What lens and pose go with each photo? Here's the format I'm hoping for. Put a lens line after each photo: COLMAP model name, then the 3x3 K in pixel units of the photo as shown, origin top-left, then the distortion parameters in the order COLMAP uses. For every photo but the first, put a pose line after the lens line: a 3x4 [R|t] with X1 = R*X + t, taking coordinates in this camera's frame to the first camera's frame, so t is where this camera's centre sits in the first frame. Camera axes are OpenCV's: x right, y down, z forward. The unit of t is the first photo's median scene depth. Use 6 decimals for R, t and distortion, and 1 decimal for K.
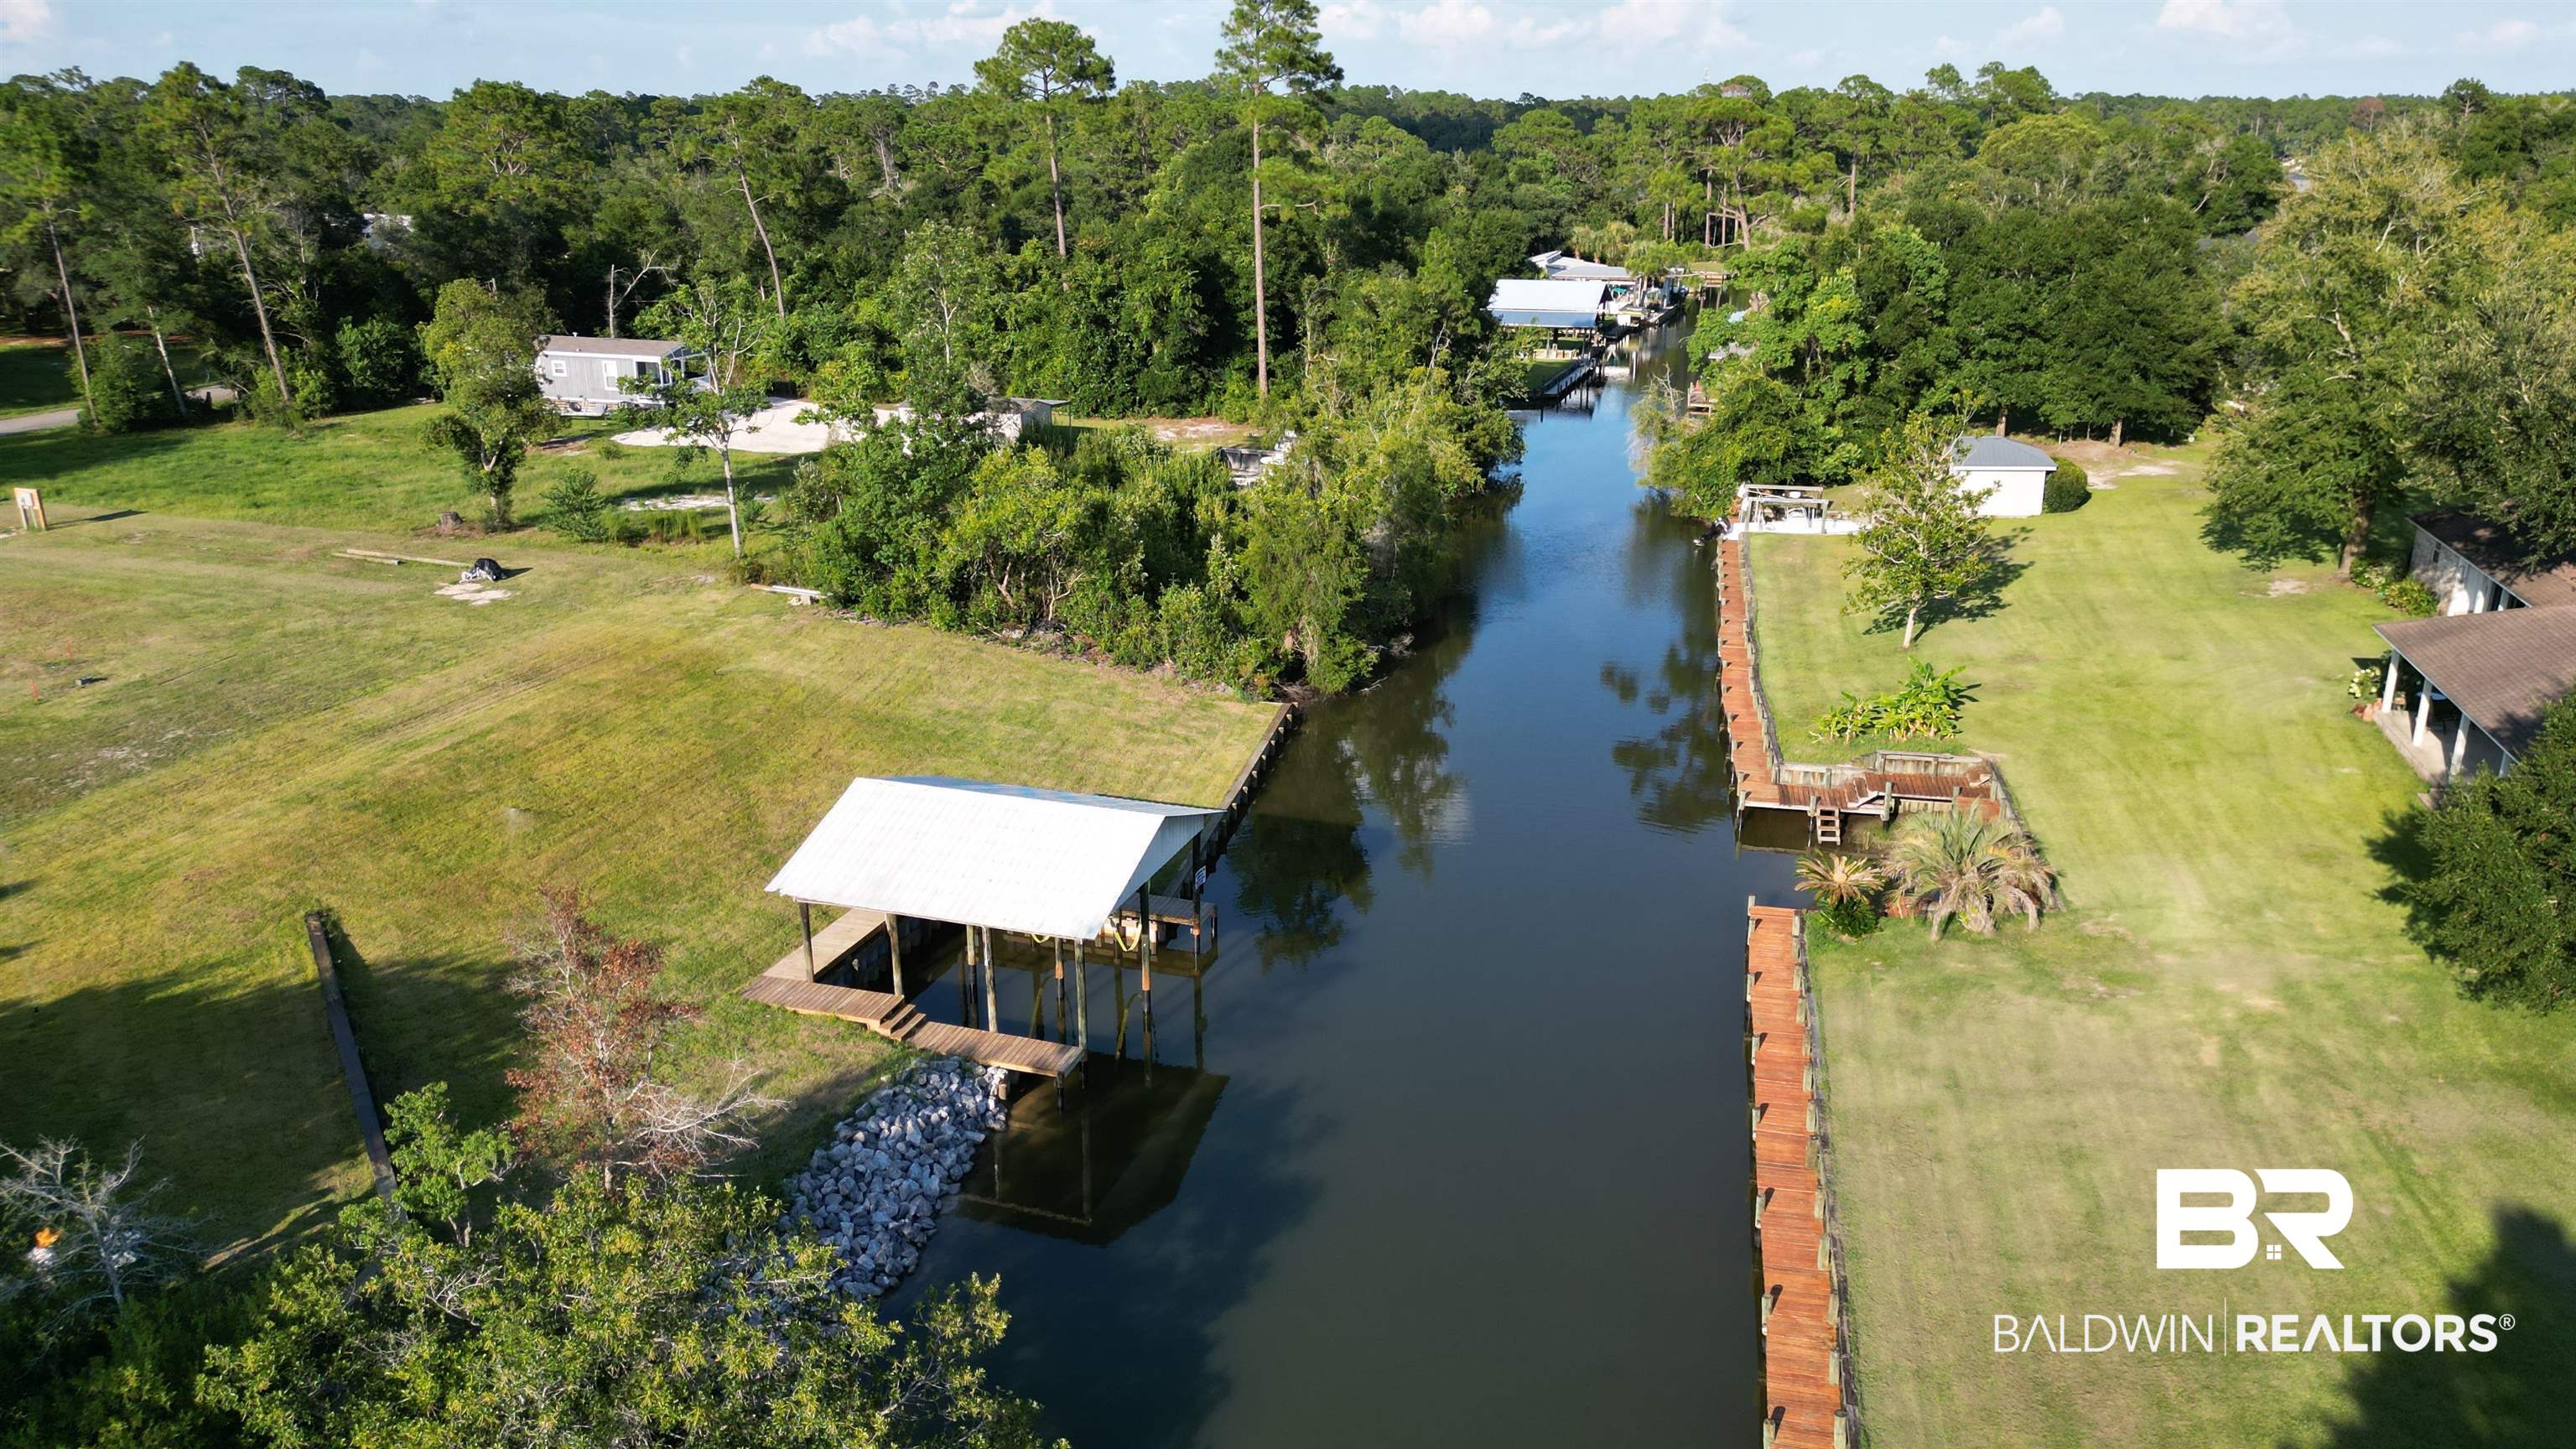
lens RADIAL K [[1812.1, 0, 1283.1], [0, 1812.1, 731.3], [0, 0, 1]] dist [0.062891, -0.051786]
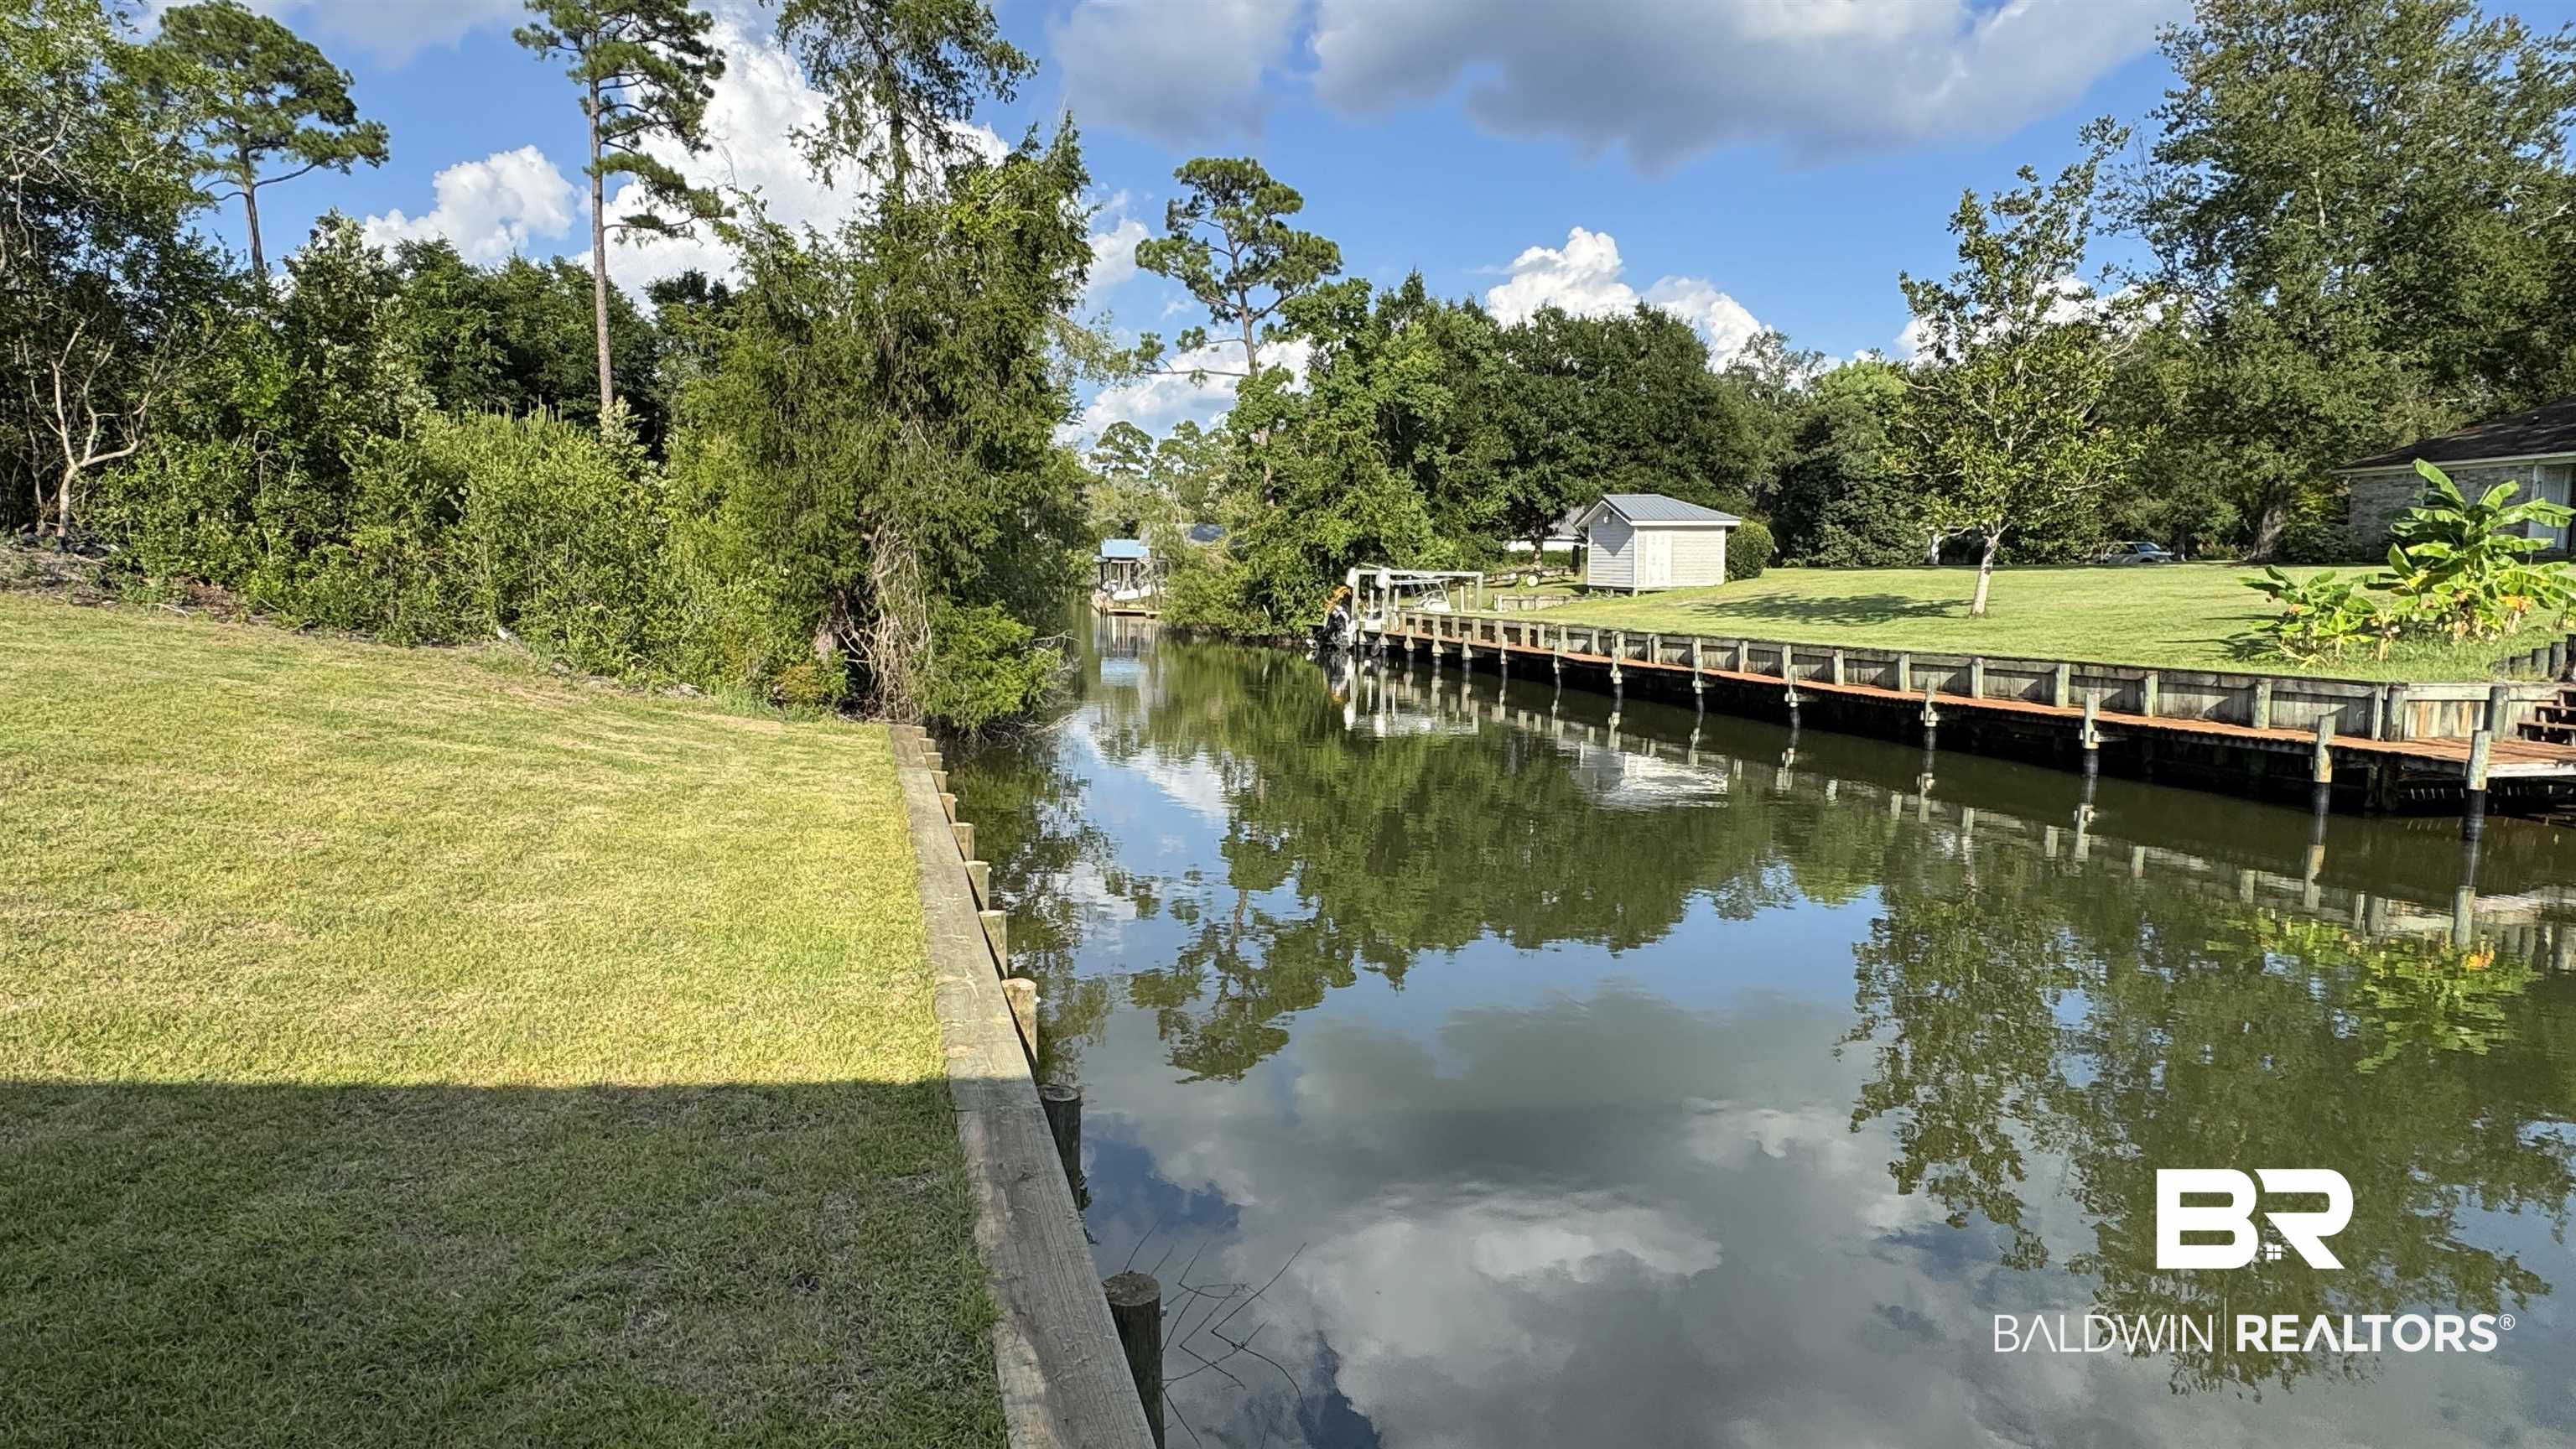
lens RADIAL K [[1457.0, 0, 1294.4], [0, 1457.0, 727.1], [0, 0, 1]] dist [-0.002294, -0.000420]
pose [[0.891293, -0.031939, 0.452302, -0.036245], [0.126849, 0.975250, -0.181098, 0.029078], [-0.435324, 0.218785, 0.873285, 0.471310]]
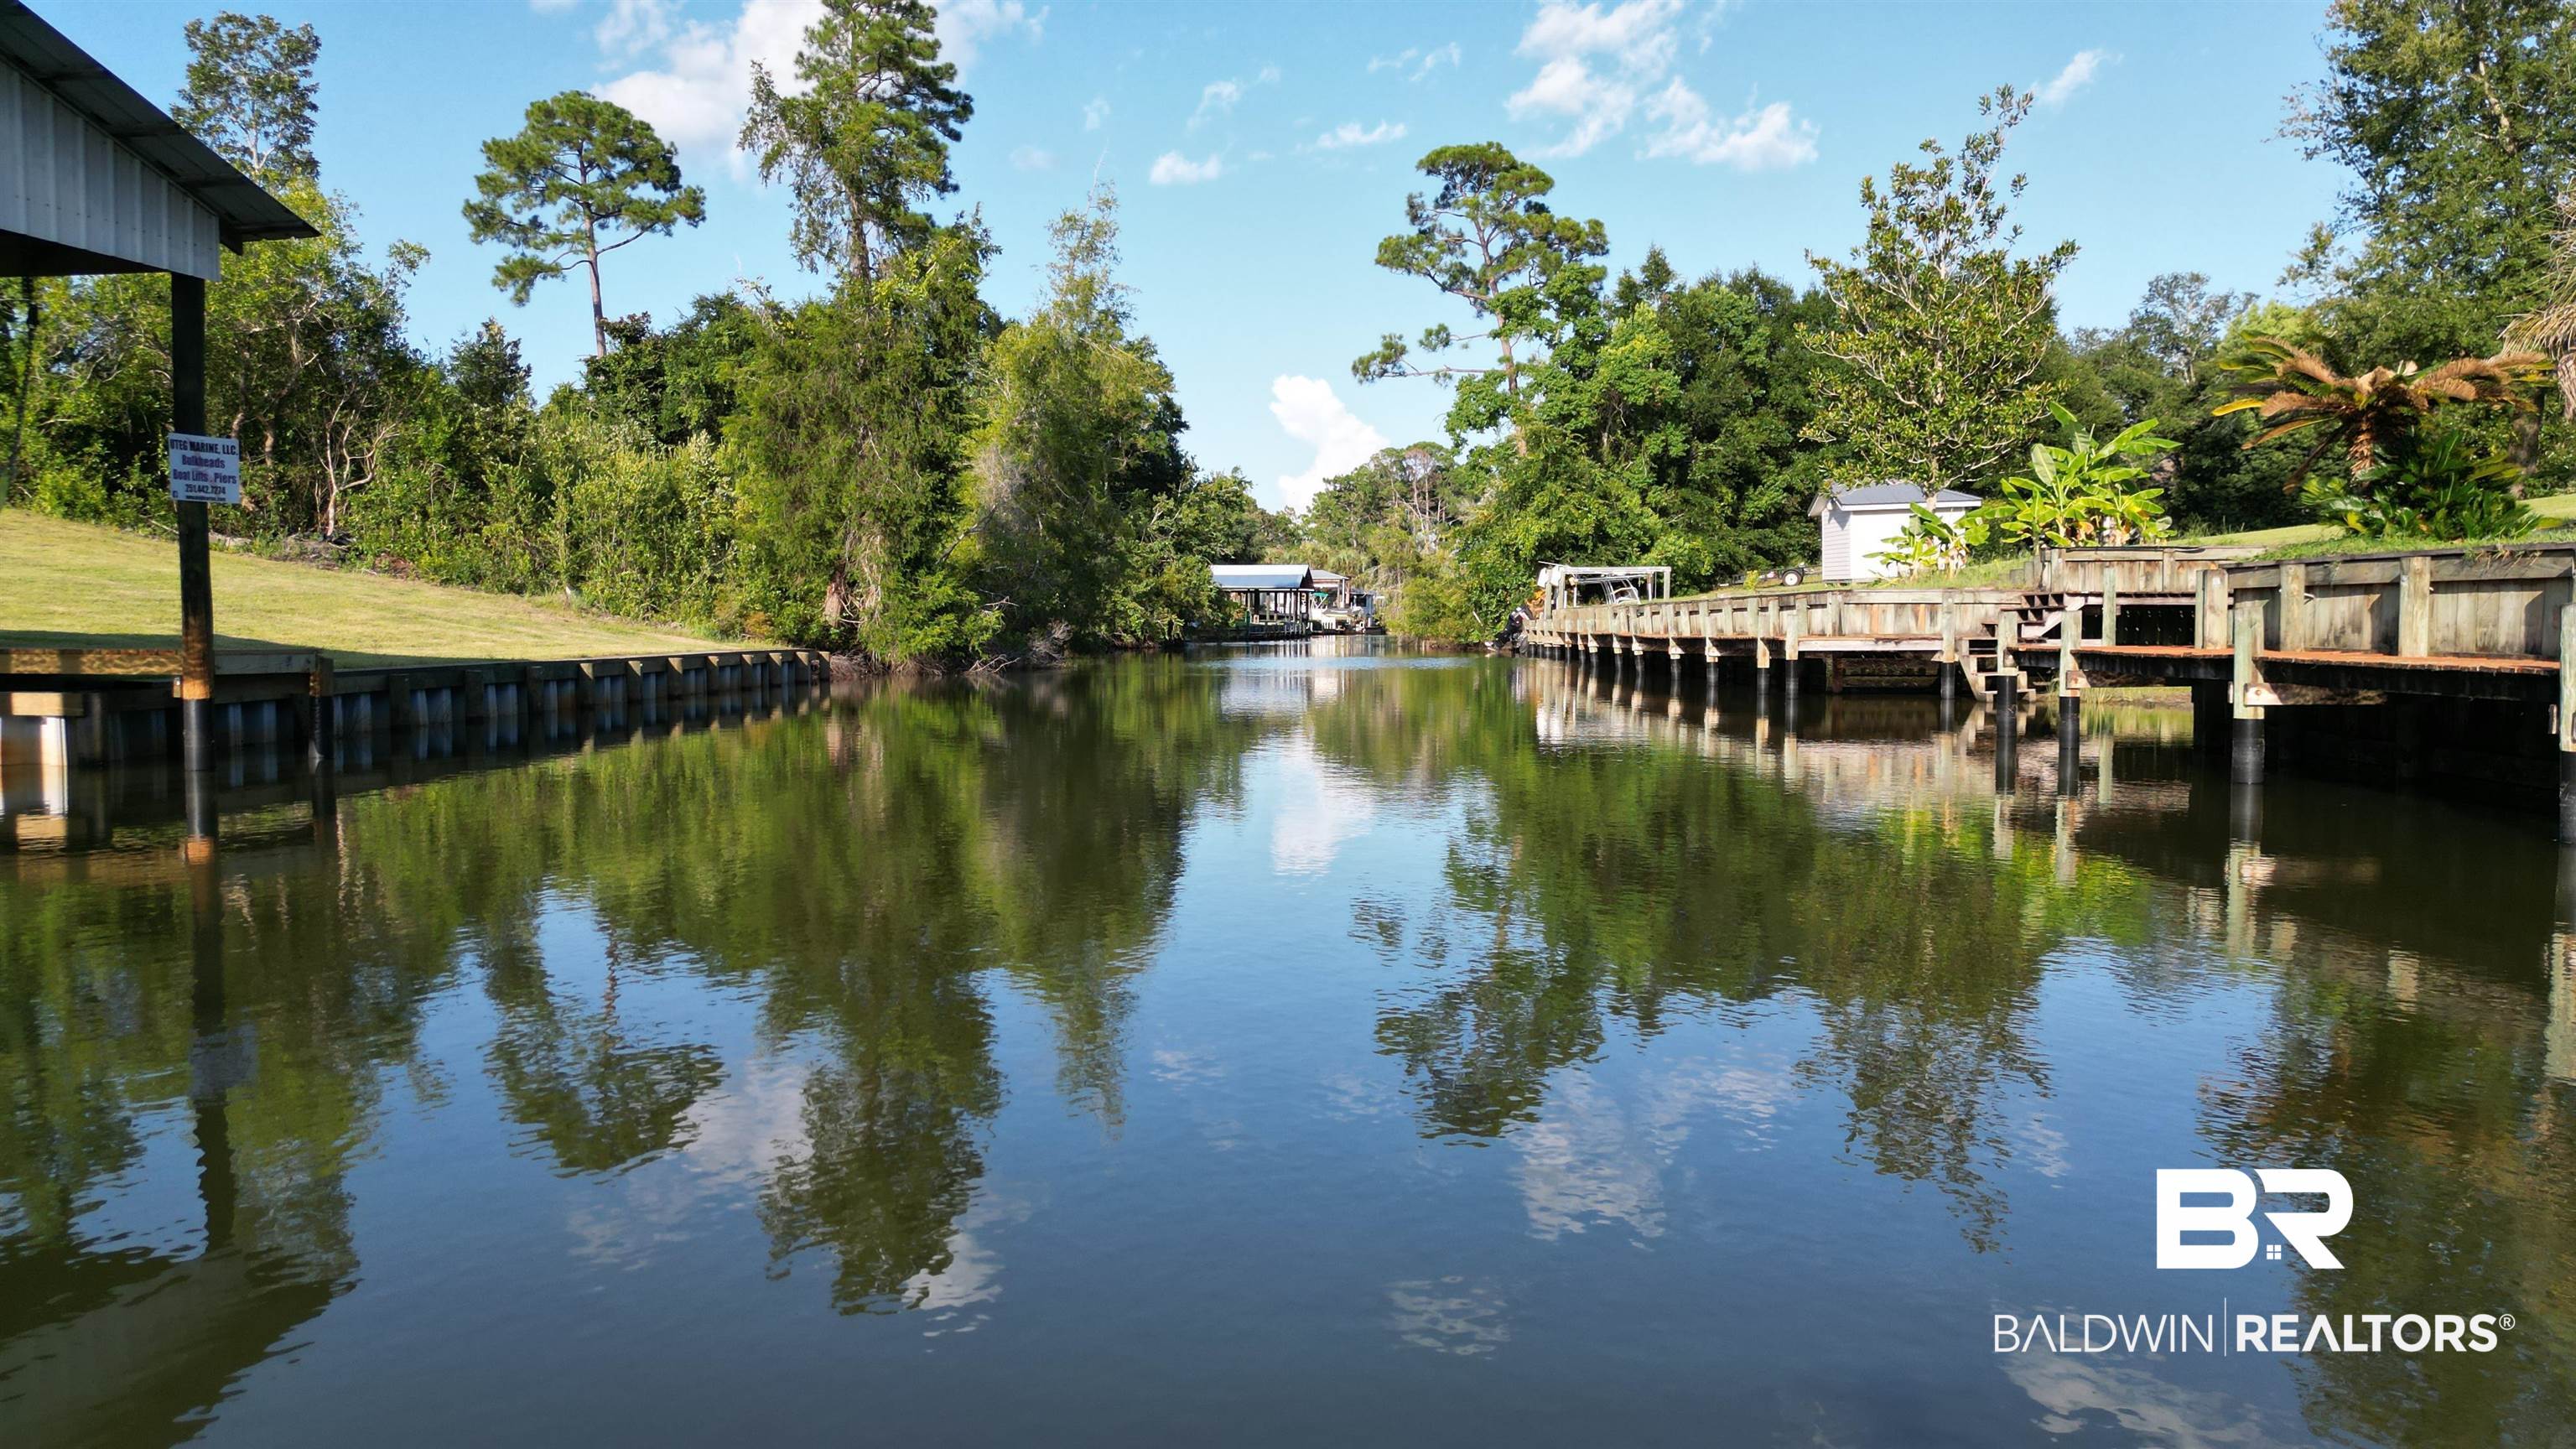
lens RADIAL K [[1828.2, 0, 1286.9], [0, 1828.2, 753.9], [0, 0, 1]] dist [0.003776, 0.050238]
pose [[0.985512, -0.016194, 0.168829, 0.030473], [0.056809, 0.969448, -0.238628, 0.090595], [-0.159807, 0.244762, 0.956323, 0.329533]]
